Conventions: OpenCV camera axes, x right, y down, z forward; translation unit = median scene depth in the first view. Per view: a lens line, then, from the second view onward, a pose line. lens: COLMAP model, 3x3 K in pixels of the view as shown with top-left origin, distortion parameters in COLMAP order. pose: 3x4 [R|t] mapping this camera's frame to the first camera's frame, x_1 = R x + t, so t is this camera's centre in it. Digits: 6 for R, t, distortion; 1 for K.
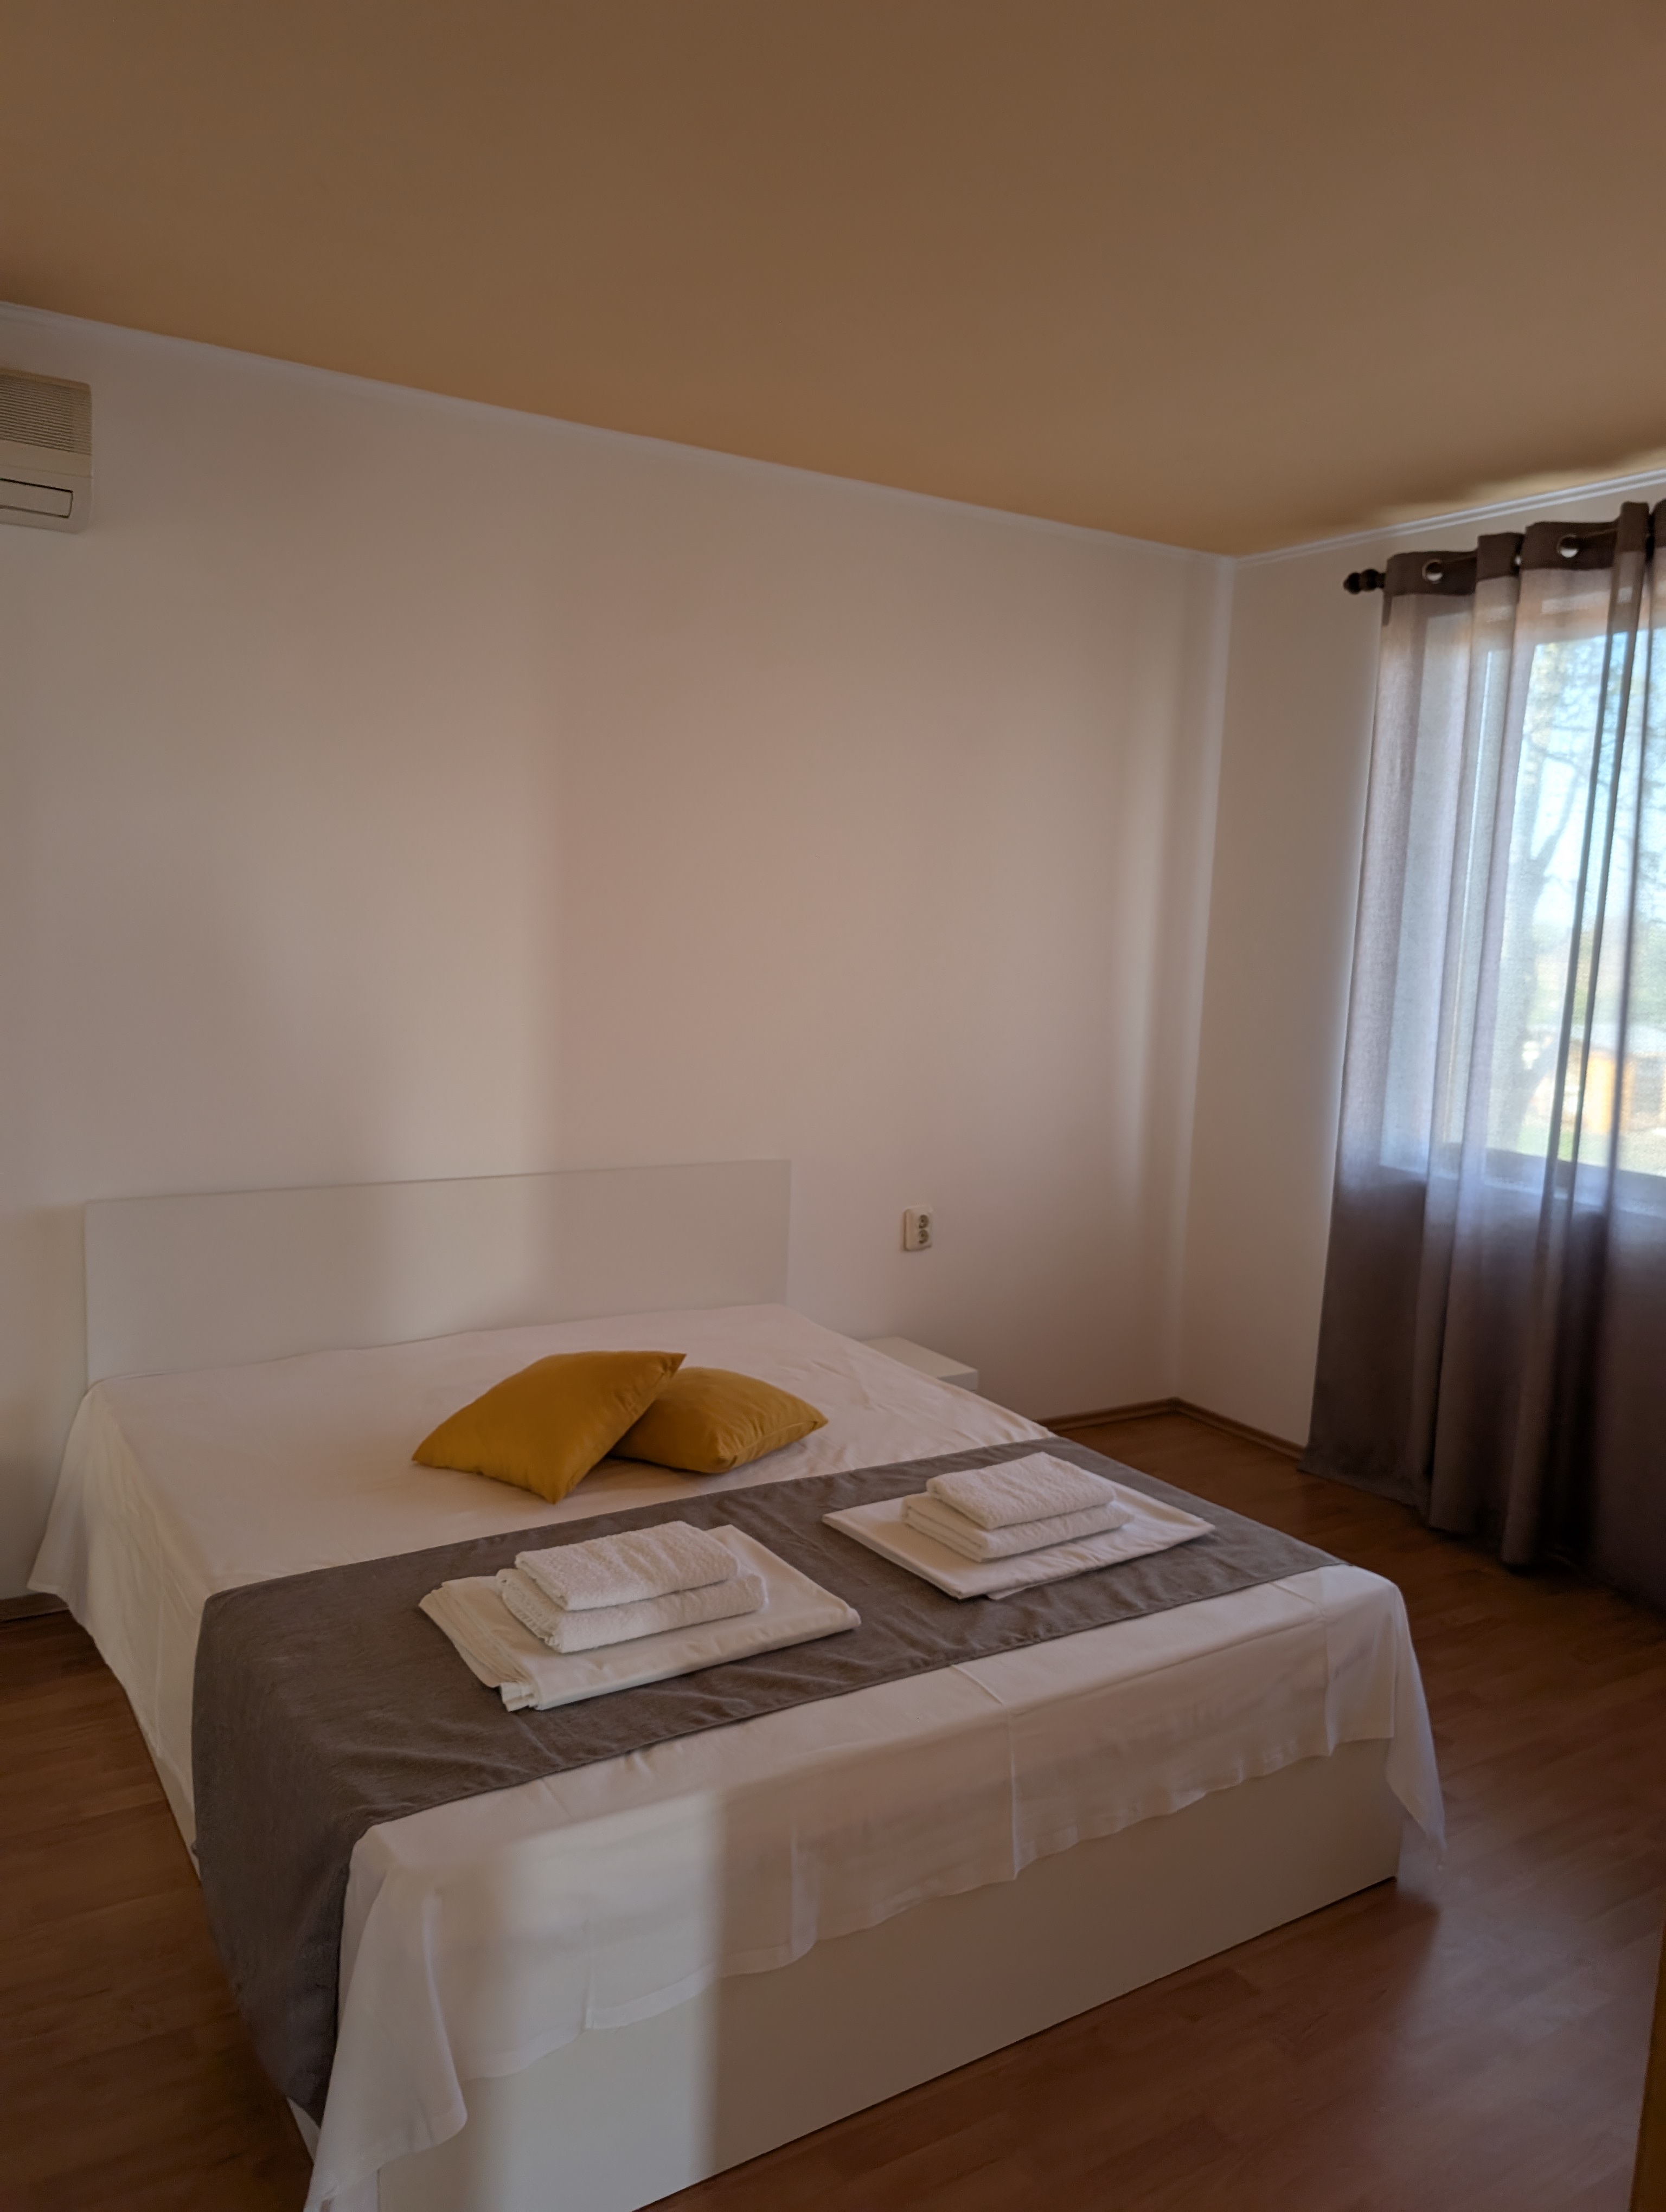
lens RADIAL K [[1623.1, 0, 833.0], [0, 1623.1, 1106.0], [0, 0, 1]] dist [0.000351, -0.000546]
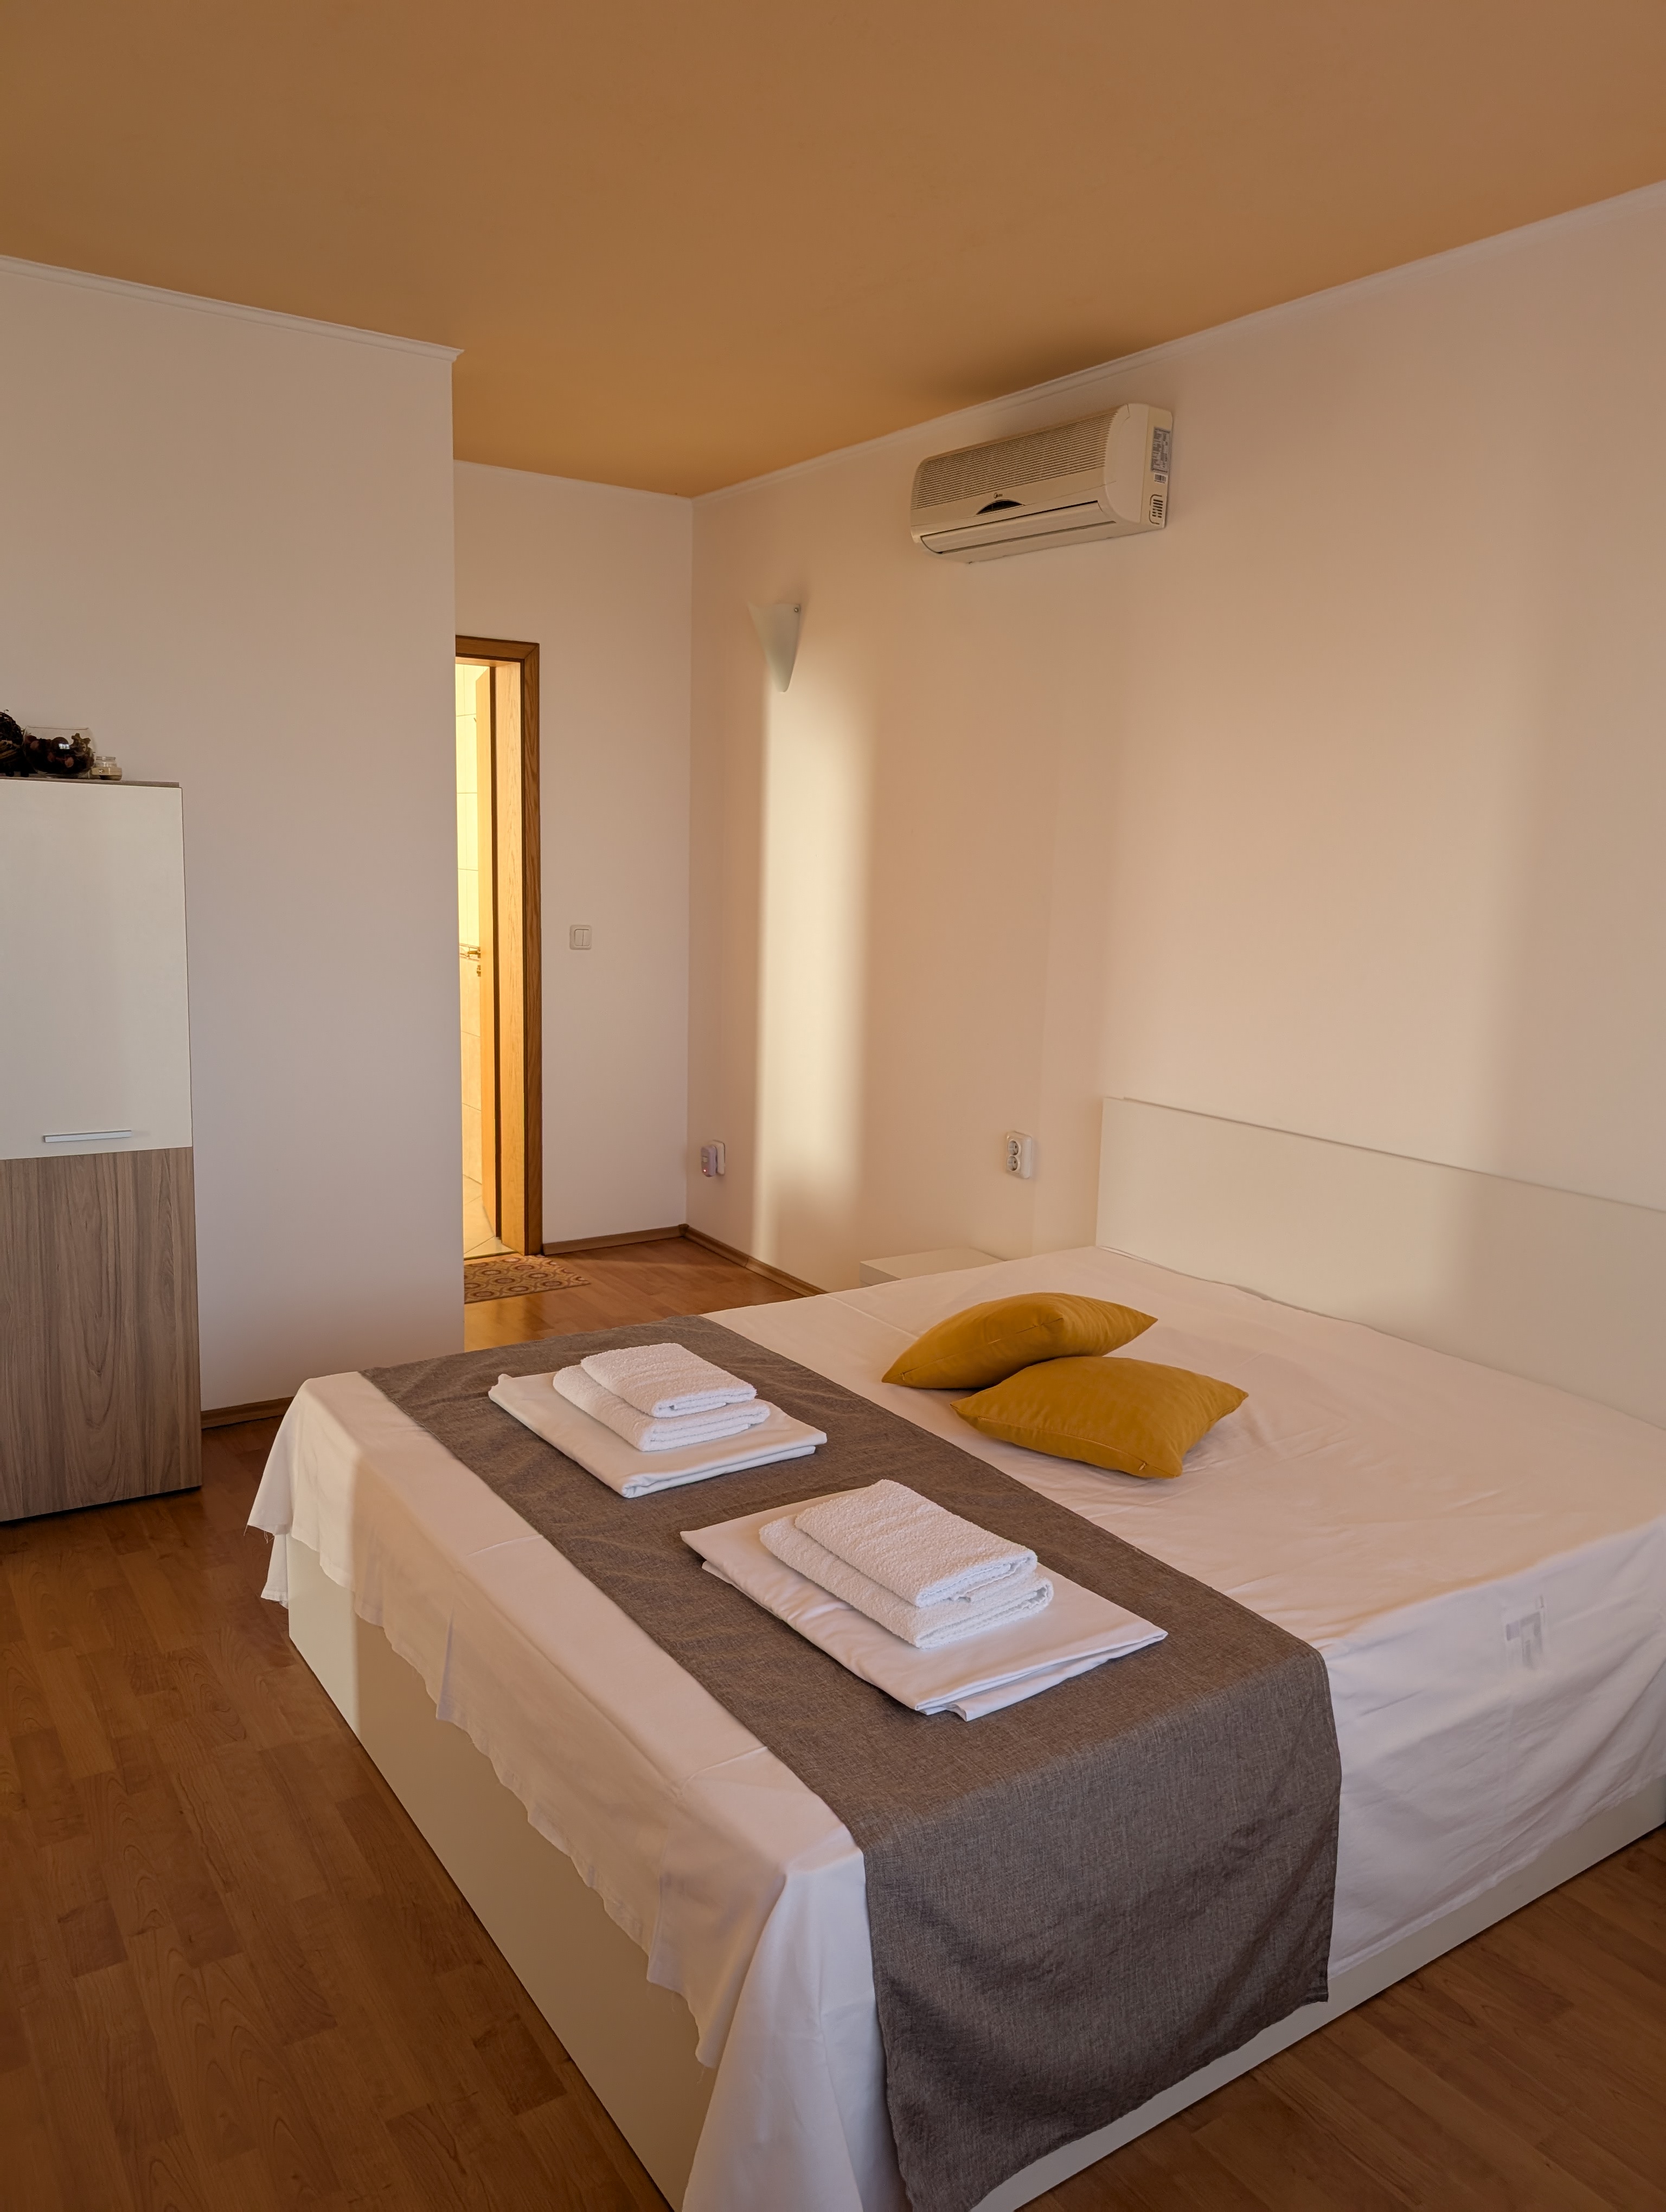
lens RADIAL K [[1623.1, 0, 833.0], [0, 1623.1, 1106.0], [0, 0, 1]] dist [0.000351, -0.000546]
pose [[0.038058, 0.129753, -0.990816, 0.899323], [-0.160383, 0.979473, 0.122107, -0.059795], [0.986321, 0.154263, 0.058087, 0.926760]]
